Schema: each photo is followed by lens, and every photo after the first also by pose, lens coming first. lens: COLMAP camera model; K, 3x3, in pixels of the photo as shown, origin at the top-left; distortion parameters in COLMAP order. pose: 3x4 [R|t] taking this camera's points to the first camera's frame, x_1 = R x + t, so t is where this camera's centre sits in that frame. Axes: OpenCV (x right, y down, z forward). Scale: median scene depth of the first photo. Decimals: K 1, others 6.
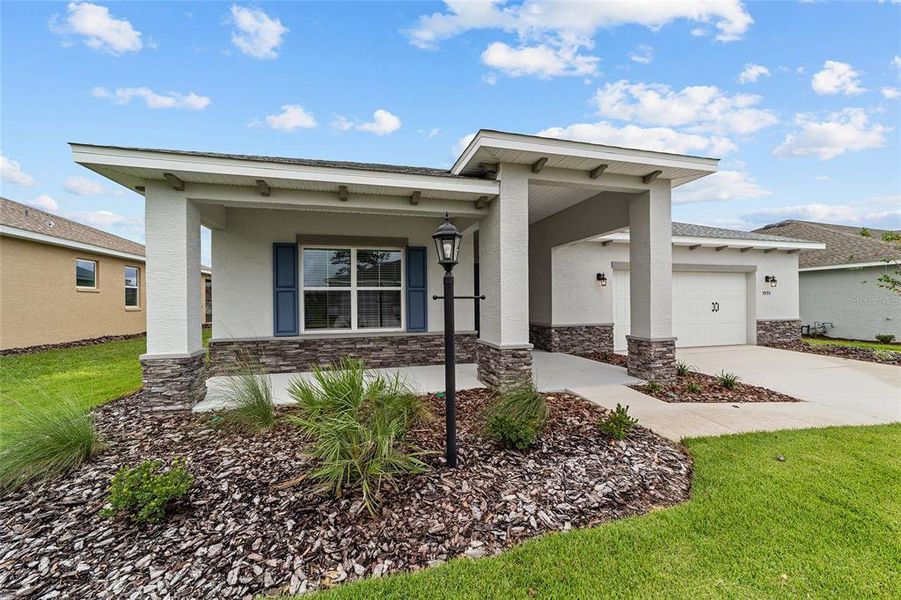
lens RADIAL K [[351.6, 0, 452.3], [0, 351.6, 299.2], [0, 0, 1]] dist [-0.003936, 0.000621]
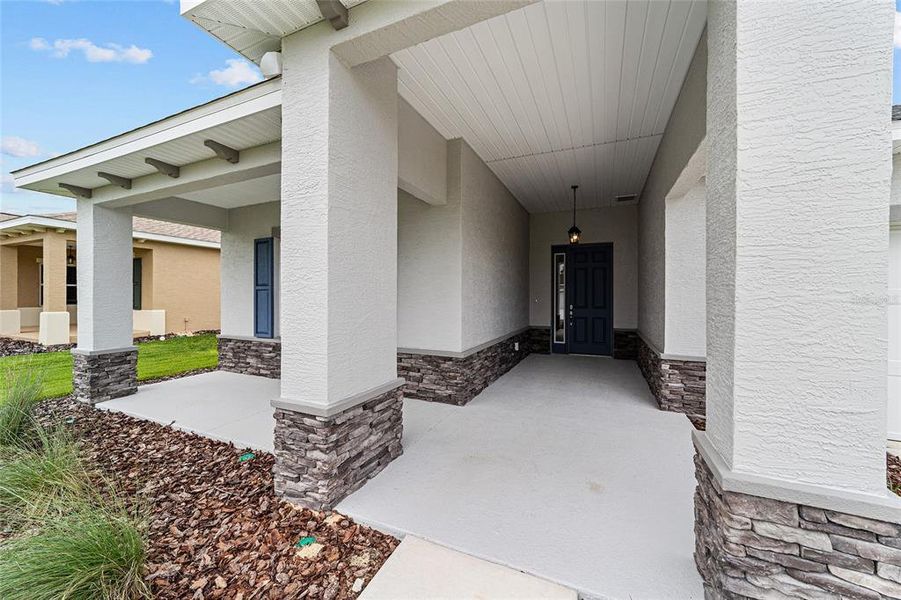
lens RADIAL K [[351.6, 0, 443.2], [0, 351.6, 294.9], [0, 0, 1]] dist [-0.003936, 0.000621]
pose [[0.766590, 0.008320, -0.642083, 0.487597], [-0.003189, 0.999953, 0.009150, -0.018520], [0.642129, -0.004967, 0.766580, 0.576472]]
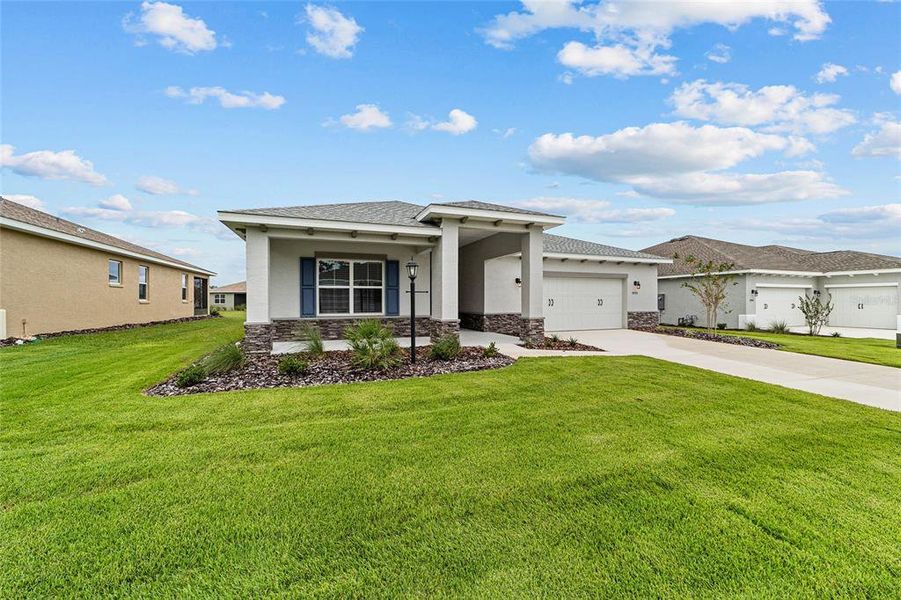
lens RADIAL K [[351.6, 0, 454.4], [0, 351.6, 298.6], [0, 0, 1]] dist [-0.003936, 0.000621]
pose [[0.994659, 0.007403, 0.102952, 0.011528], [-0.007595, 0.999970, 0.001475, 0.014800], [-0.102938, -0.002249, 0.994685, -0.600710]]
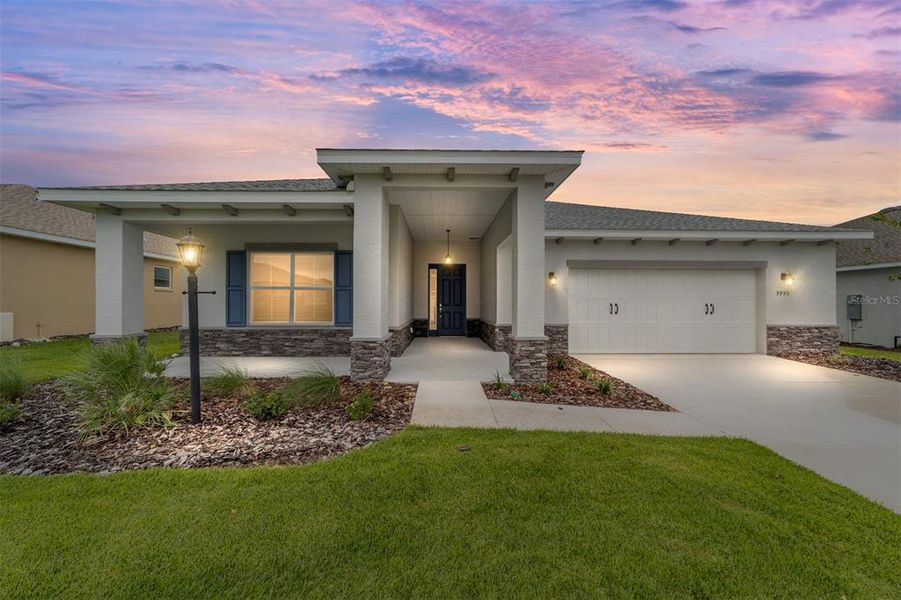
lens RADIAL K [[351.6, 0, 449.6], [0, 351.6, 299.5], [0, 0, 1]] dist [-0.003936, 0.000621]
pose [[0.970866, 0.006988, -0.239523, 0.531753], [-0.007386, 0.999972, -0.000764, 0.006326], [0.239511, 0.002511, 0.970890, -0.009501]]
